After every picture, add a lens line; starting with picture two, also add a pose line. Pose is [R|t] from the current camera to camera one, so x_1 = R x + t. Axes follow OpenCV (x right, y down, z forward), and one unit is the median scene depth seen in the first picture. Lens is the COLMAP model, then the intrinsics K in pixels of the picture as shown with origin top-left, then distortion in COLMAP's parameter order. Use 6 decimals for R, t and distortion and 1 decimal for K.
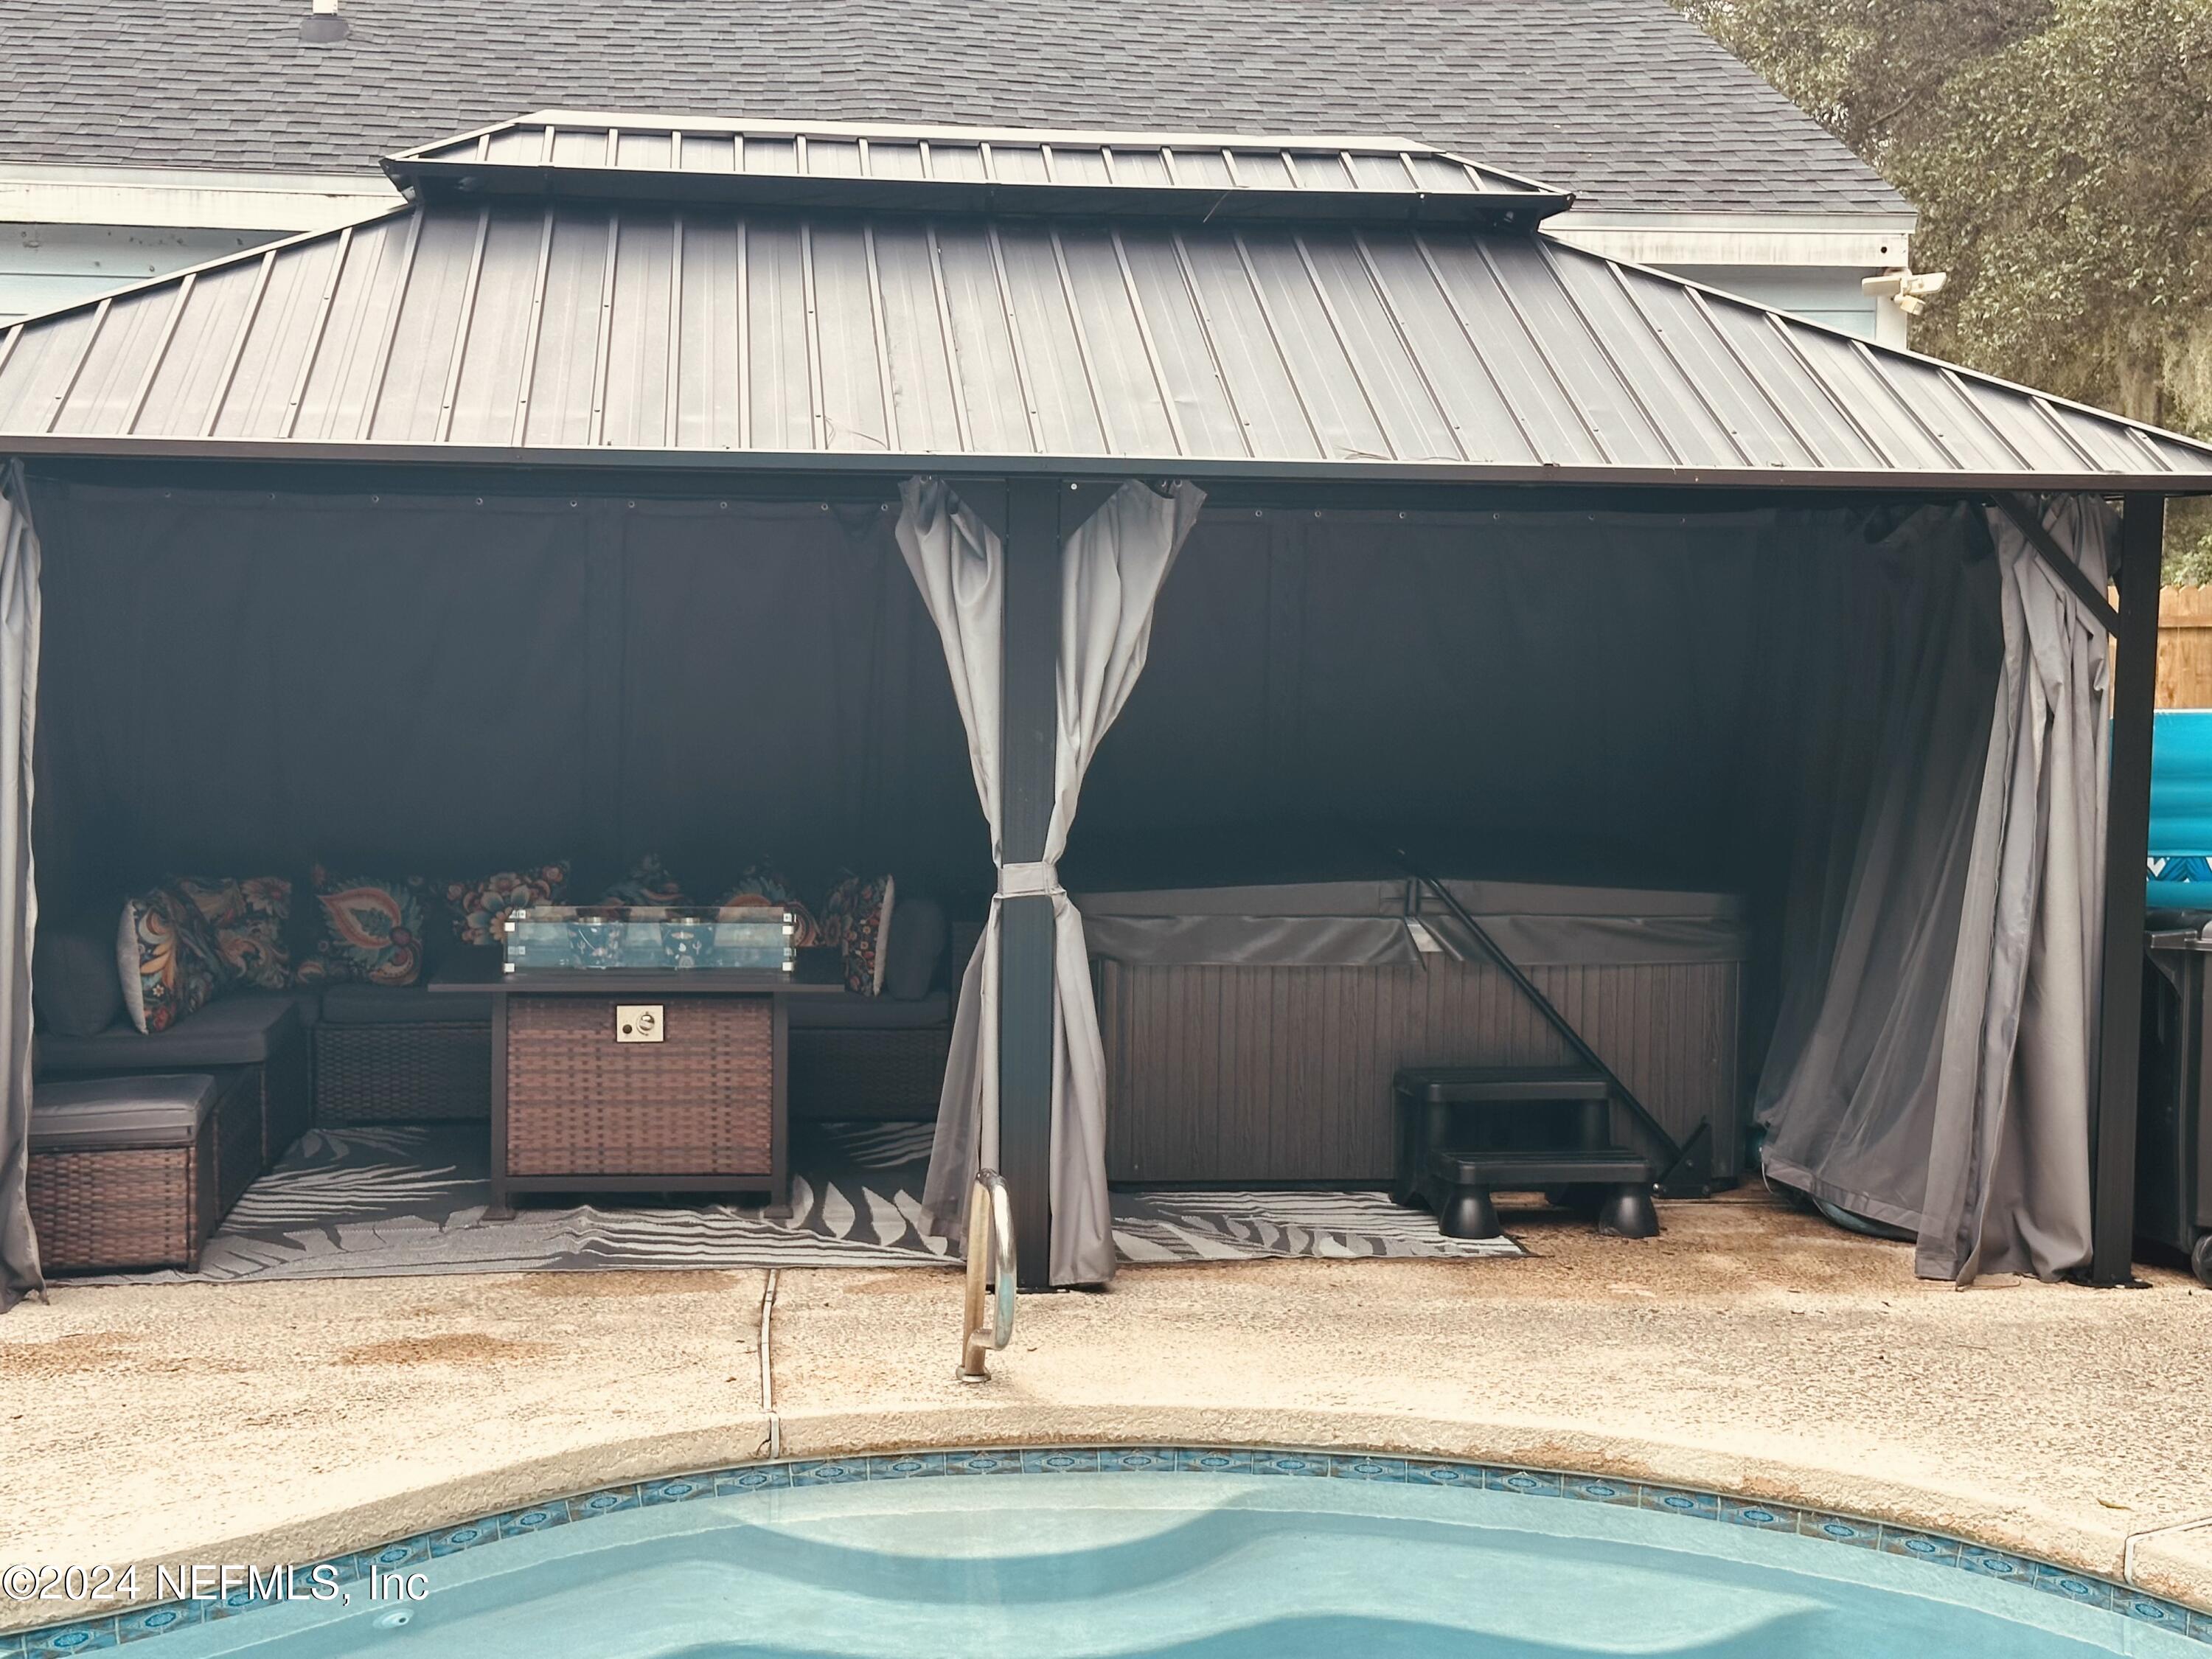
lens RADIAL K [[3125.6, 0, 1106.0], [0, 3125.6, 829.5], [0, 0, 1]] dist [0.034556, 1.304658]
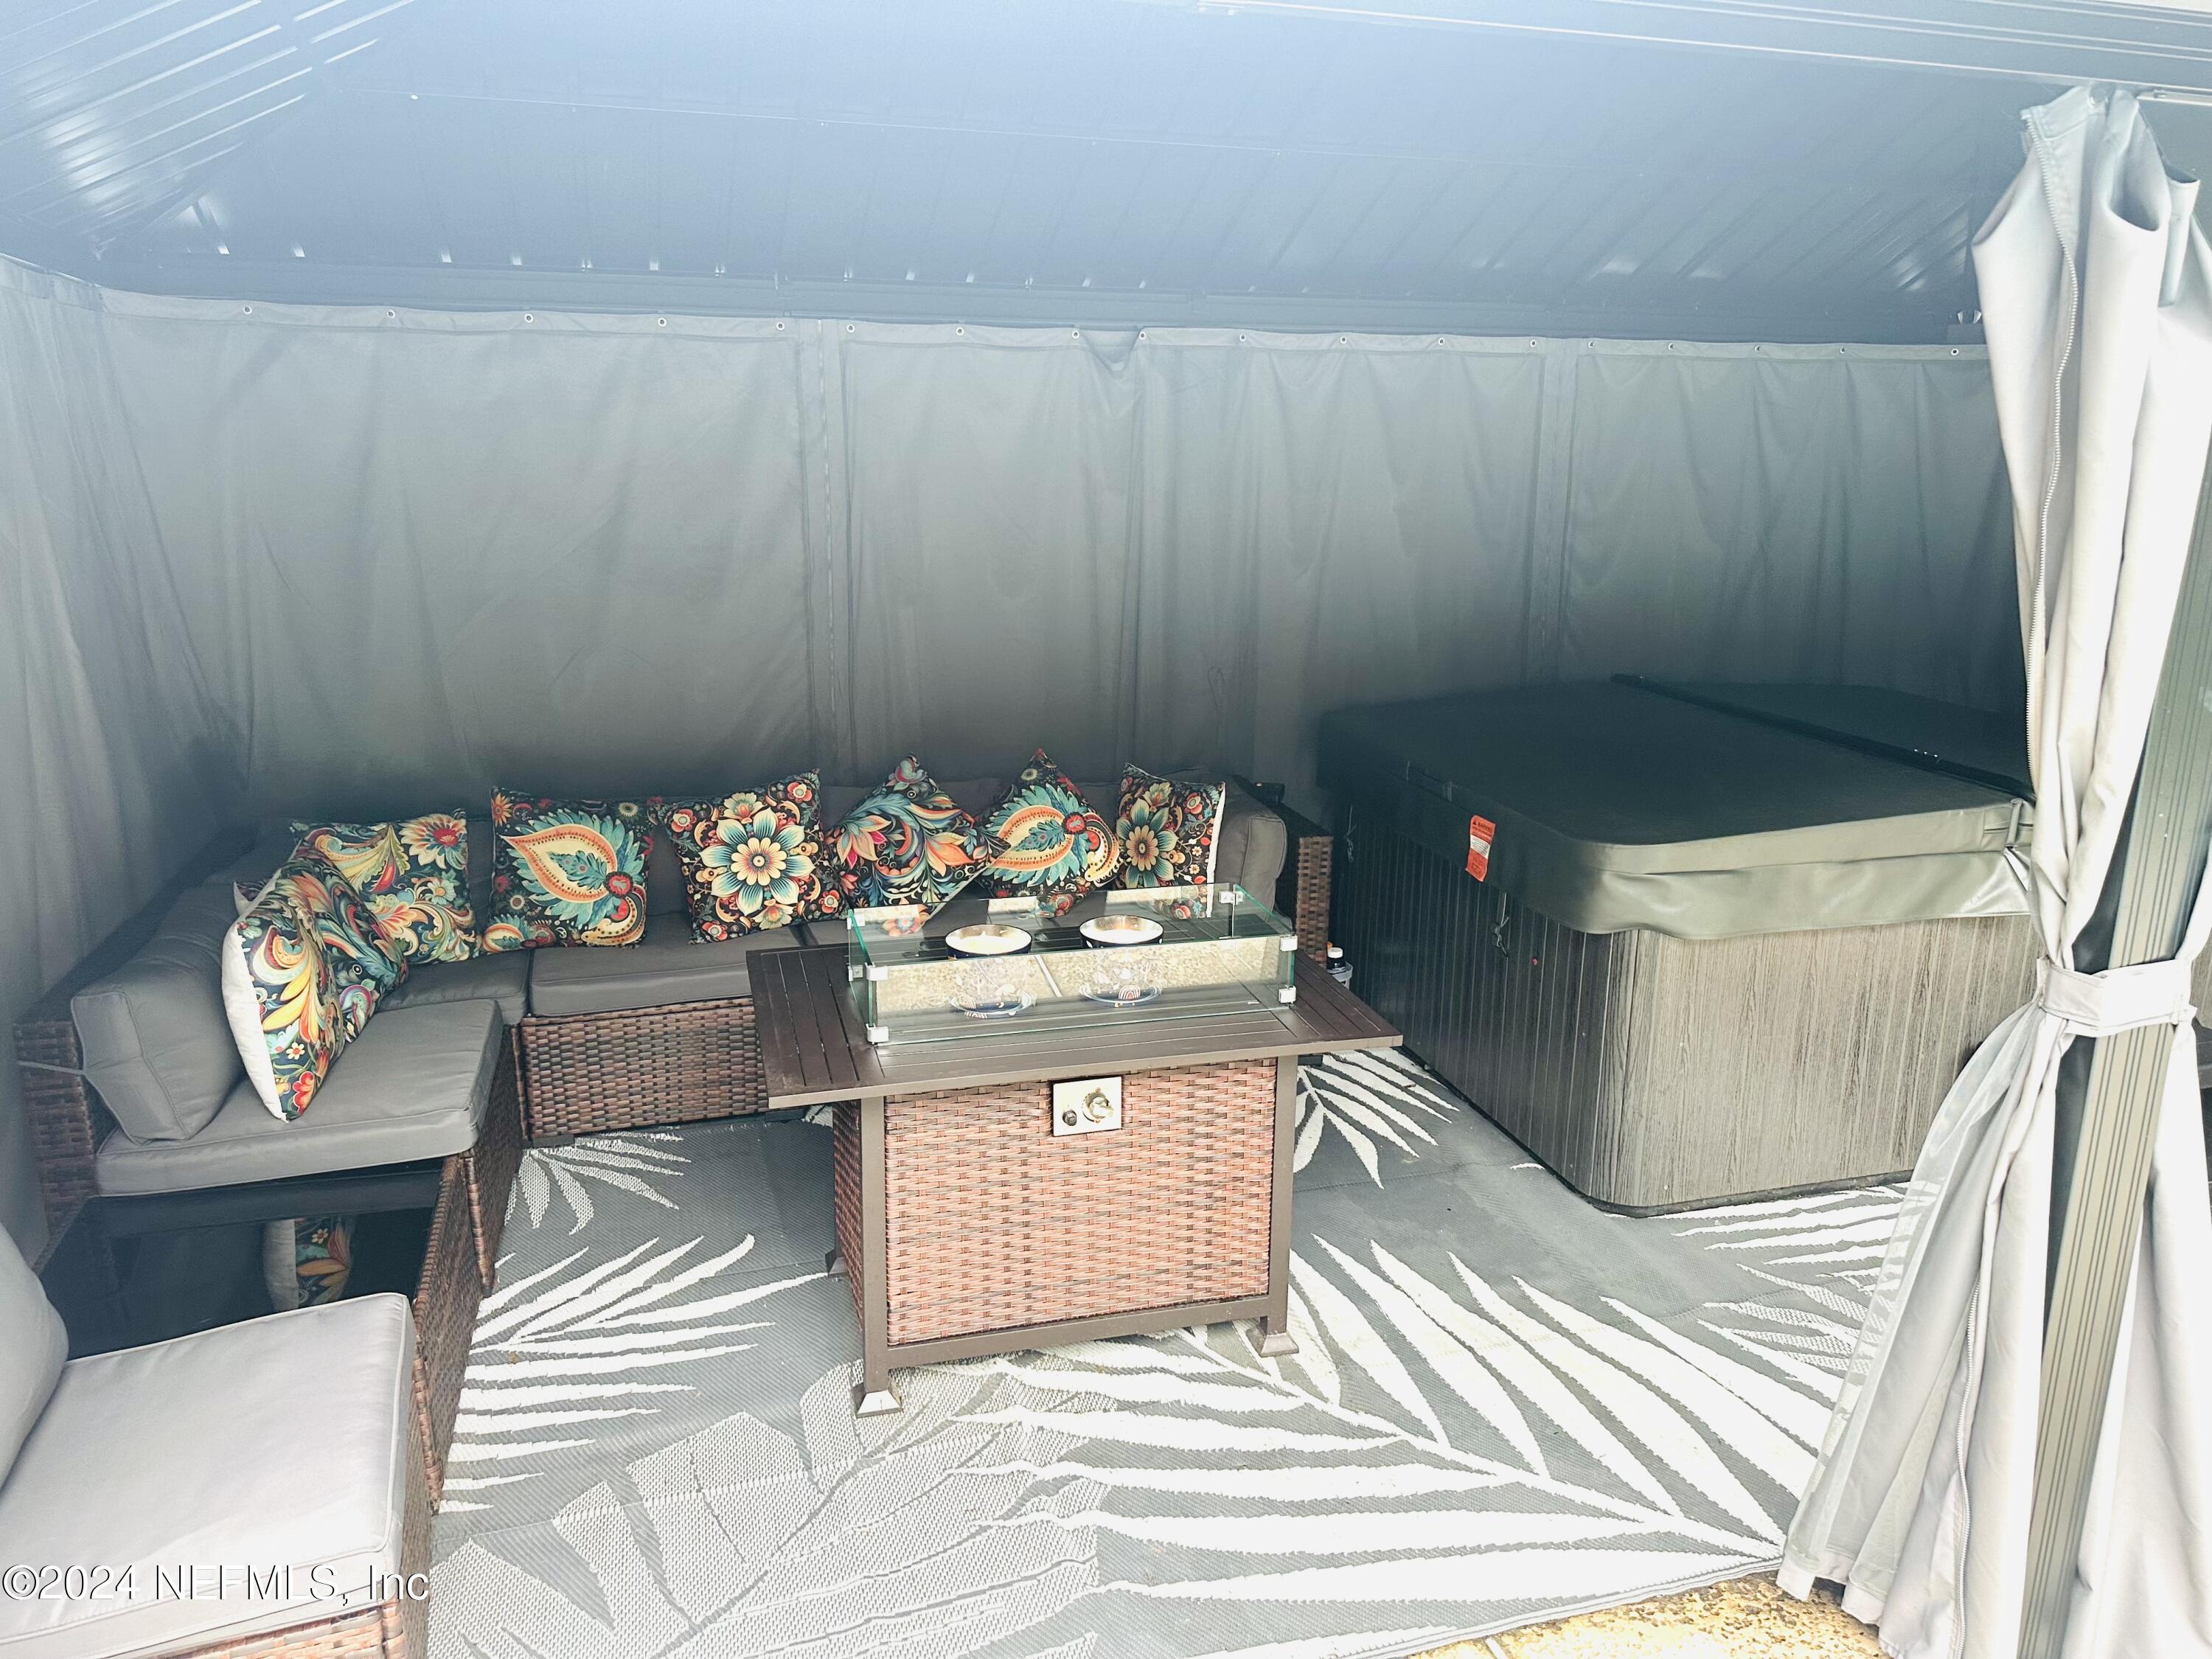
lens RADIAL K [[1543.9, 0, 1106.0], [0, 1543.9, 829.5], [0, 0, 1]] dist [0.178530, -0.287151]
pose [[0.985280, -0.047992, 0.164071, -0.168038], [0.022124, 0.987510, 0.155993, -0.038893], [-0.169508, -0.150067, 0.974036, 0.597579]]
